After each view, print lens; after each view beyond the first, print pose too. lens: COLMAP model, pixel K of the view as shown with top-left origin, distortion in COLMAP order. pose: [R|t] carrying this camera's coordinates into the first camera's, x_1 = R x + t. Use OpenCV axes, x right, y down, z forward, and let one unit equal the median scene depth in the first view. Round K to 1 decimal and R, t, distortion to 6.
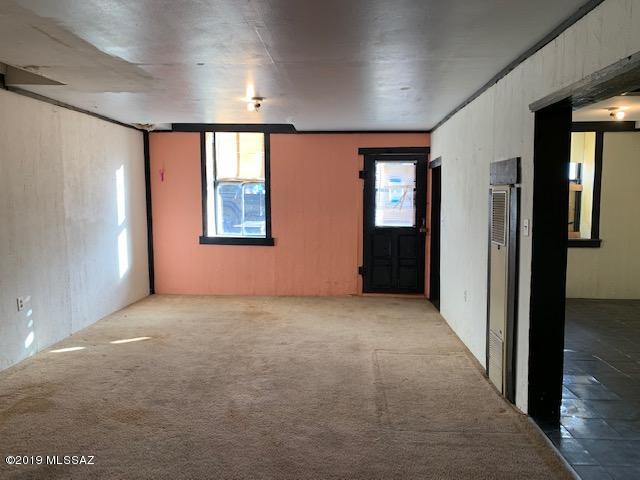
lens RADIAL K [[489.8, 0, 319.2], [0, 489.8, 227.2], [0, 0, 1]] dist [0.007589, -0.003474]
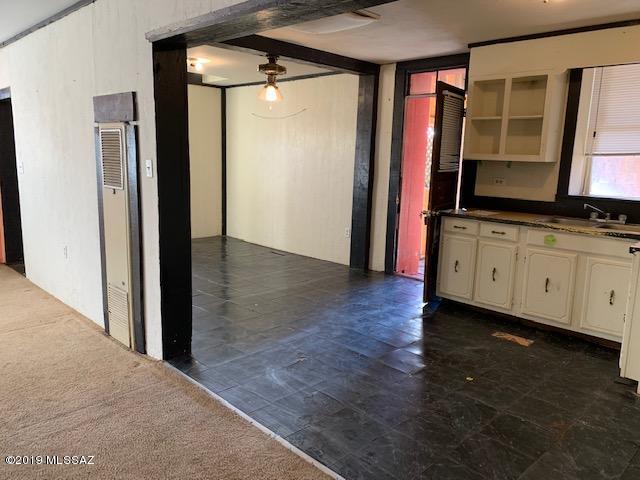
lens RADIAL K [[489.8, 0, 319.2], [0, 489.8, 227.2], [0, 0, 1]] dist [0.007589, -0.003474]
pose [[0.661944, -0.093592, 0.743687, -0.064819], [0.020256, 0.994045, 0.107069, 0.016961], [-0.749279, -0.055809, 0.659898, 0.121282]]
